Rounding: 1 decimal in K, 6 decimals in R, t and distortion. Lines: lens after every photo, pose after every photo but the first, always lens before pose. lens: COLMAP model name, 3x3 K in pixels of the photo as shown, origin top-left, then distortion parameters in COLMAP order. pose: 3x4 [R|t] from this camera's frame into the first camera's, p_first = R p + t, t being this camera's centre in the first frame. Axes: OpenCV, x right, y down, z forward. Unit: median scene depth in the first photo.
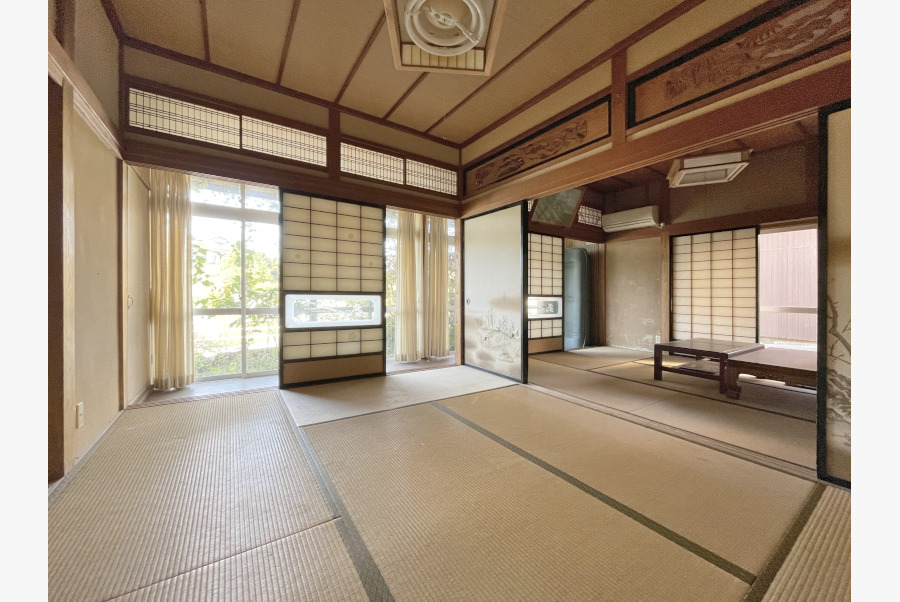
lens RADIAL K [[334.2, 0, 467.0], [0, 334.2, 286.9], [0, 0, 1]] dist [-0.001078, -0.000024]
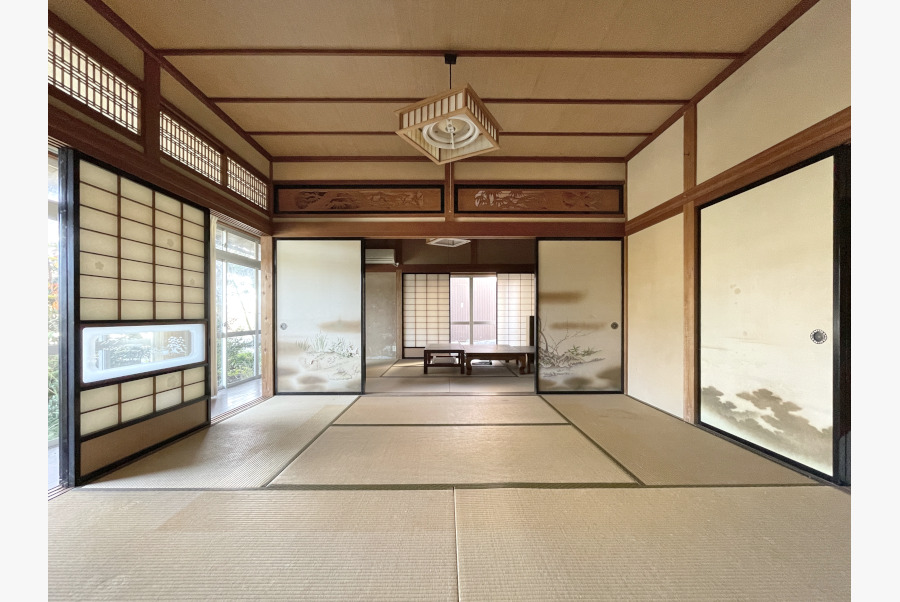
lens RADIAL K [[324.9, 0, 450.0], [0, 324.9, 301.0], [0, 0, 1]] dist [0.000106, 0.000067]
pose [[0.565253, 0.019683, 0.824683, -0.560608], [-0.008258, 0.999800, -0.018203, -0.017578], [-0.824876, 0.003479, 0.565303, 0.102702]]
